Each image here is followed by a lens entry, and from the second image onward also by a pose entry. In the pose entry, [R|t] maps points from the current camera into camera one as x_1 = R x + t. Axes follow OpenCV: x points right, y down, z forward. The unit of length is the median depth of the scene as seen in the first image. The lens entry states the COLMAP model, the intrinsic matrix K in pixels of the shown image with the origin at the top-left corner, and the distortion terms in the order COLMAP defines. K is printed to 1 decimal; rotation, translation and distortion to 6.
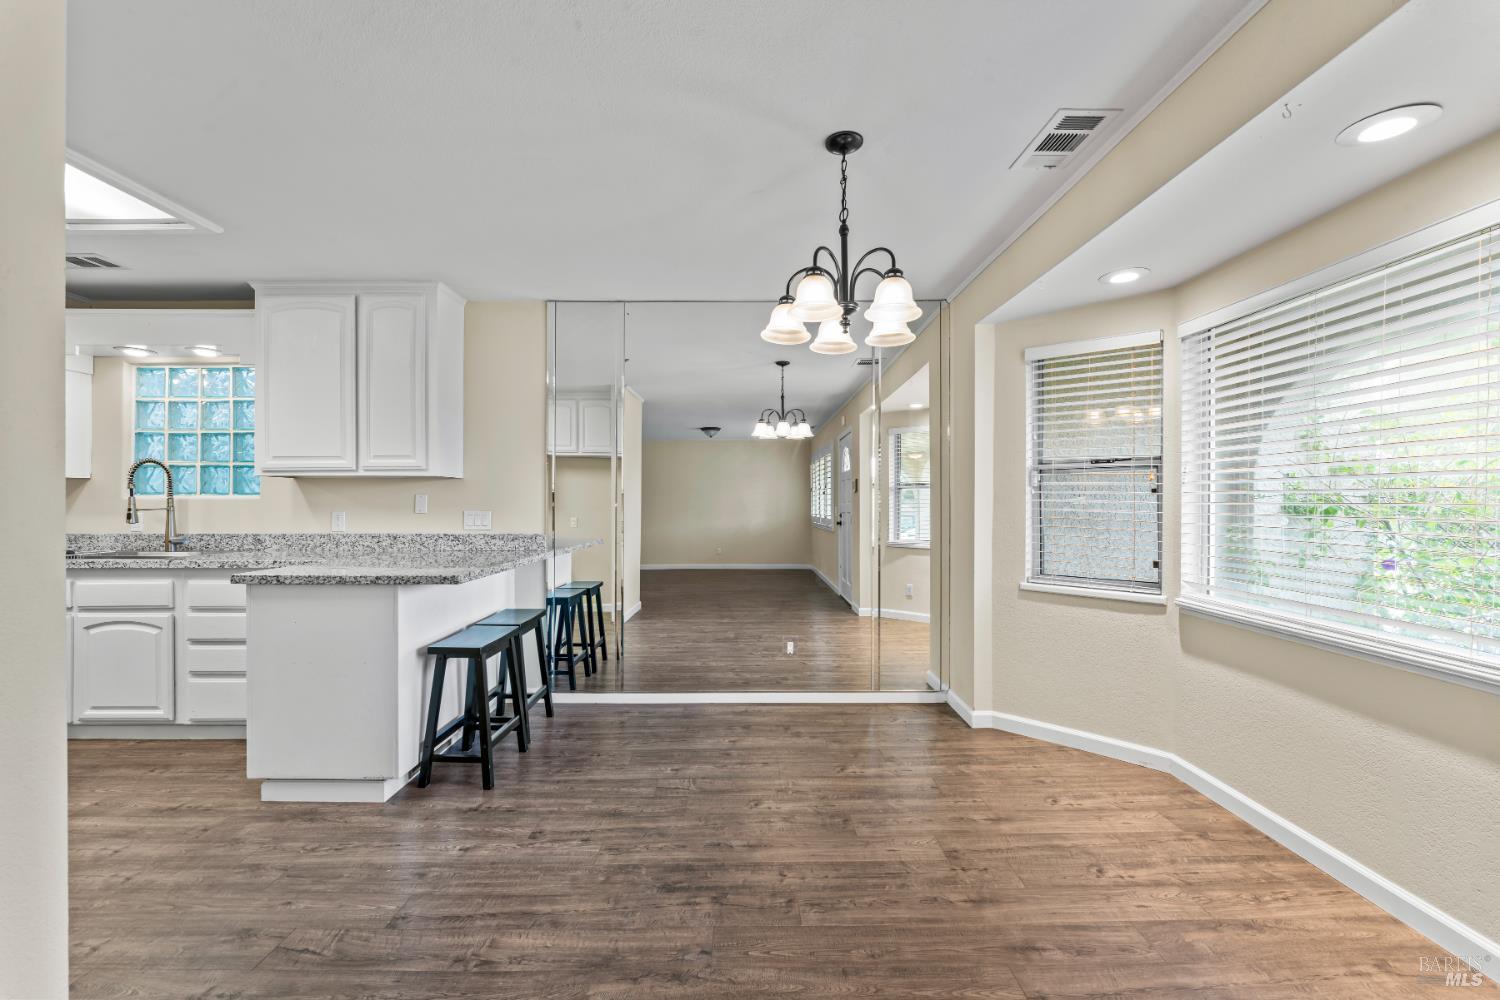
lens RADIAL K [[615.2, 0, 747.6], [0, 615.2, 500.4], [0, 0, 1]] dist [-0.002746, 0.000105]
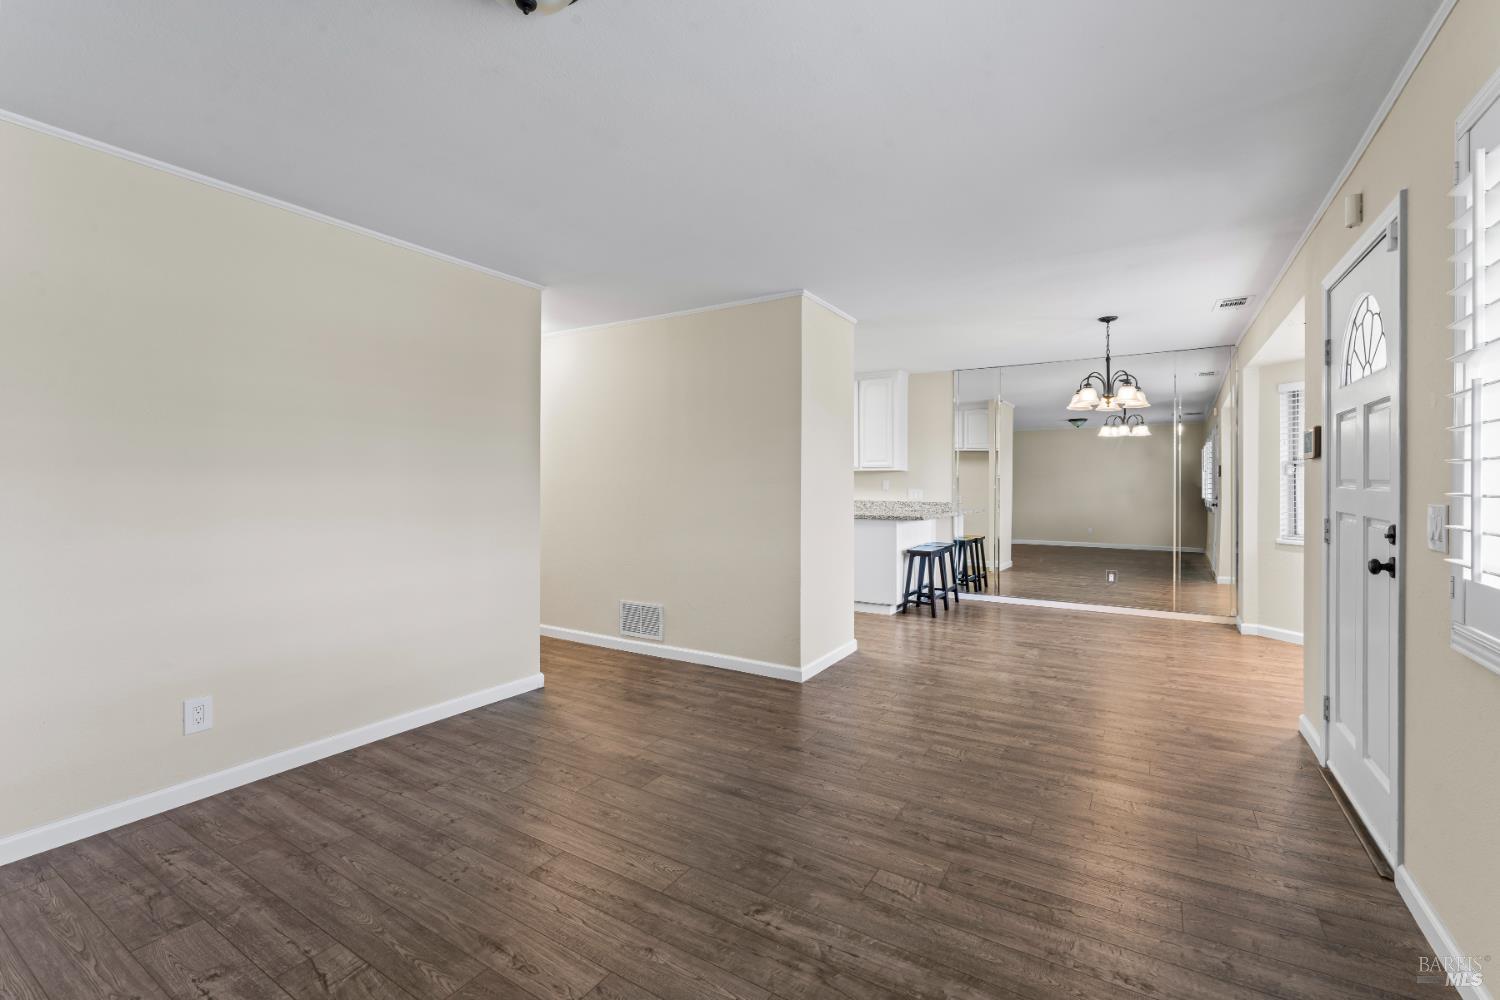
lens RADIAL K [[657.7, 0, 745.1], [0, 657.7, 483.1], [0, 0, 1]] dist [-0.002051, -0.000260]
pose [[0.845597, 0.001707, -0.533819, 0.208135], [-0.001910, 0.999998, 0.000173, -0.000240], [0.533818, 0.000873, 0.845599, -1.096353]]
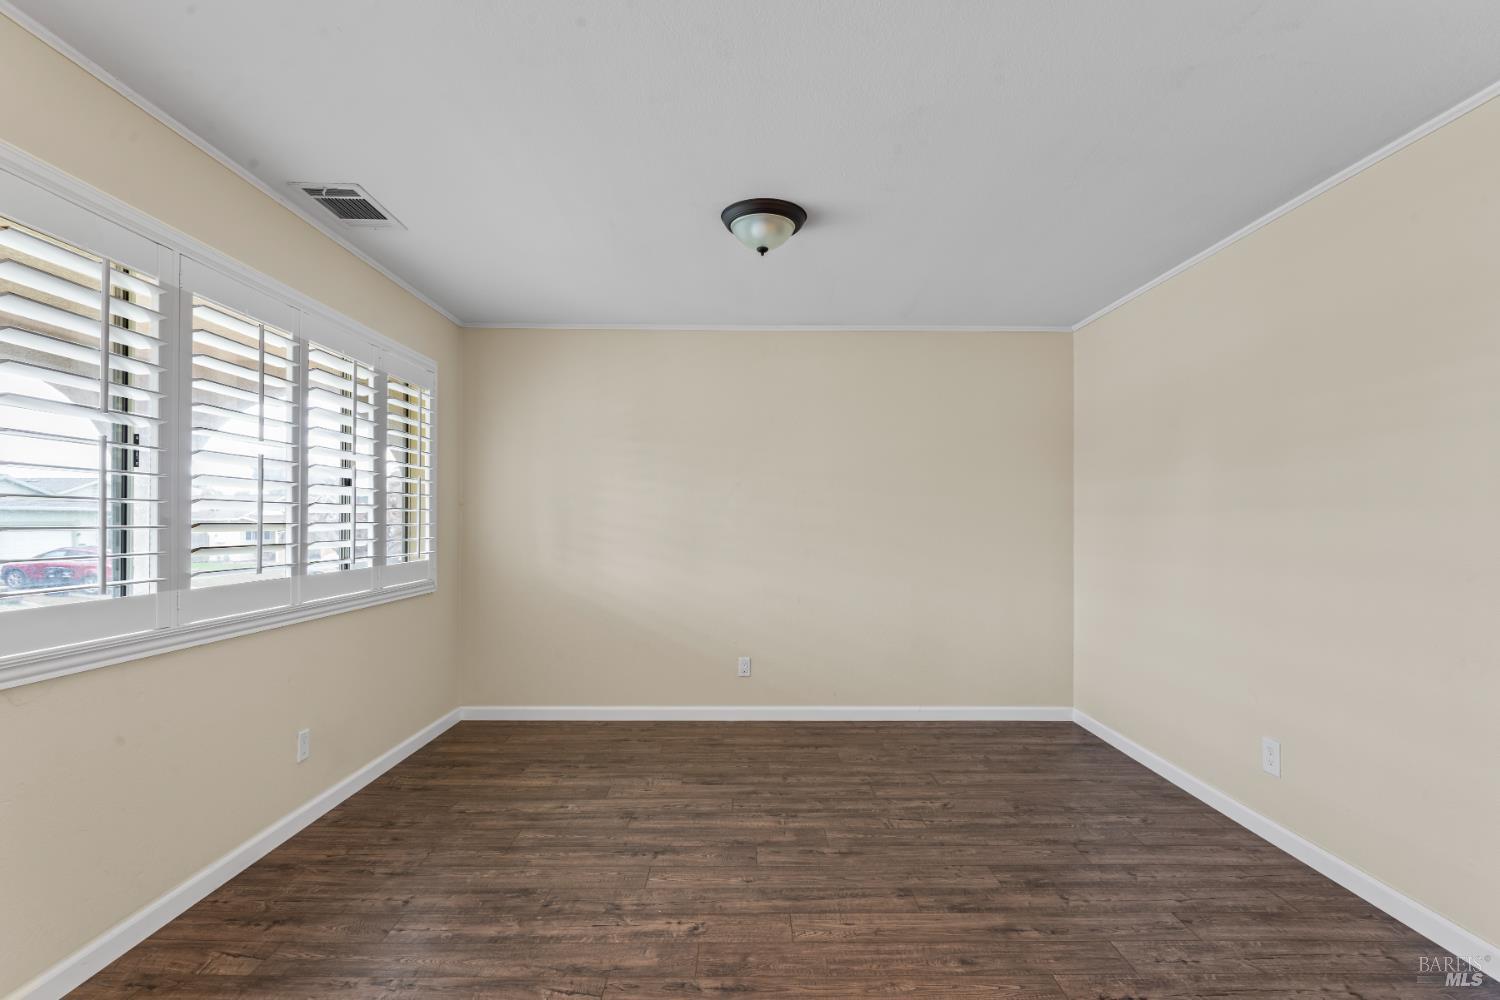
lens RADIAL K [[728.9, 0, 751.4], [0, 728.9, 518.9], [0, 0, 1]] dist [-0.003041, -0.000289]
pose [[-0.999980, -0.003485, -0.005259, -0.158468], [-0.003485, 0.999994, -0.000038, -0.001994], [0.005259, -0.000019, -0.999986, 0.143861]]
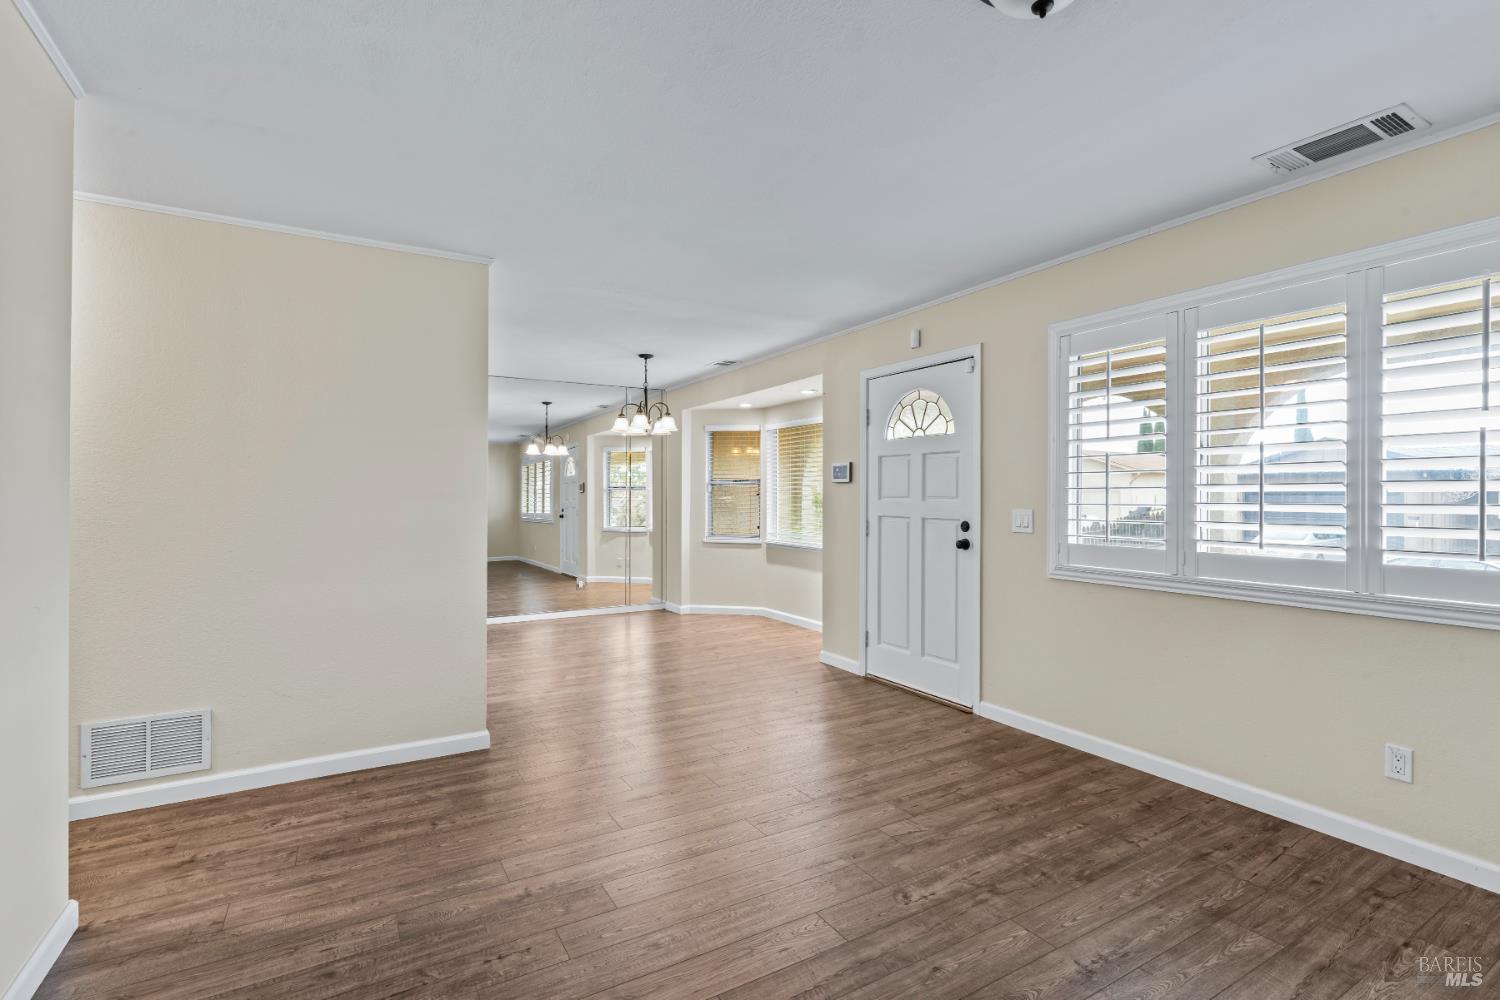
lens RADIAL K [[689.2, 0, 749.4], [0, 689.2, 501.9], [0, 0, 1]] dist [-0.004342, -0.000501]
pose [[0.864476, -0.003663, 0.502660, -0.592743], [0.000726, 0.999982, 0.006037, -0.003256], [-0.502673, -0.004854, 0.864463, -1.089814]]
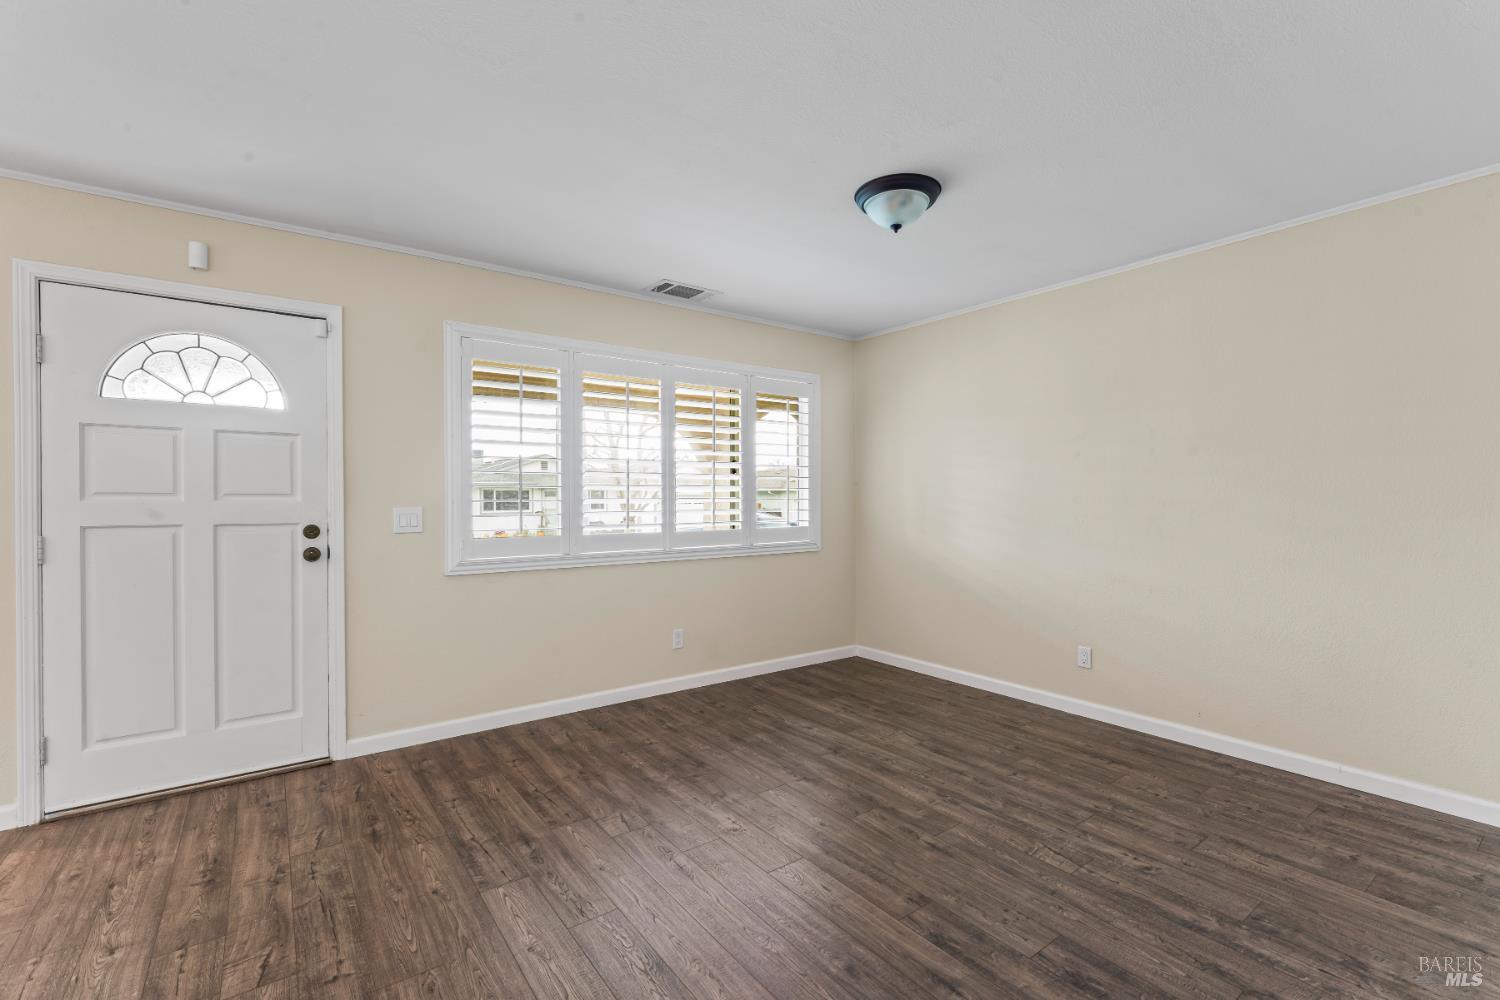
lens RADIAL K [[657.7, 0, 744.2], [0, 657.7, 501.9], [0, 0, 1]] dist [-0.002051, -0.000260]
pose [[-0.587001, -0.006203, 0.809562, -0.749385], [0.003315, 0.999944, 0.010066, -0.000241], [-0.809579, 0.008592, -0.586948, -0.121635]]
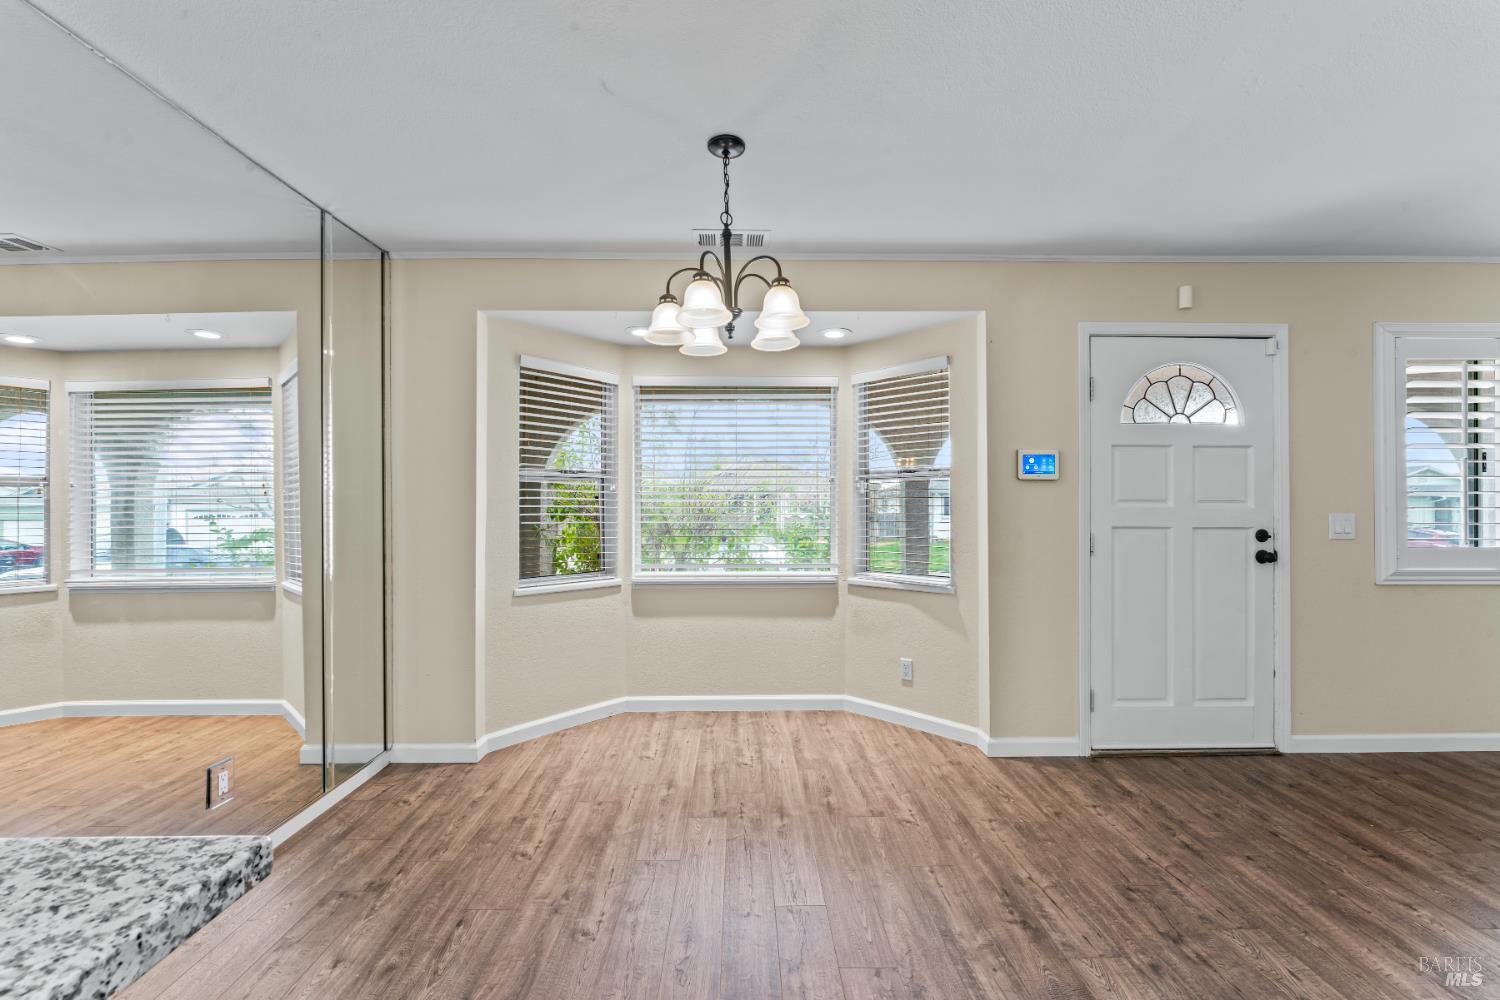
lens RADIAL K [[615.2, 0, 747.0], [0, 615.2, 500.1], [0, 0, 1]] dist [-0.002746, 0.000105]
pose [[-0.007351, 0.005549, 0.999958, -0.563958], [0.003917, 0.999977, -0.005521, -0.003286], [-0.999965, 0.003876, -0.007373, 0.654787]]
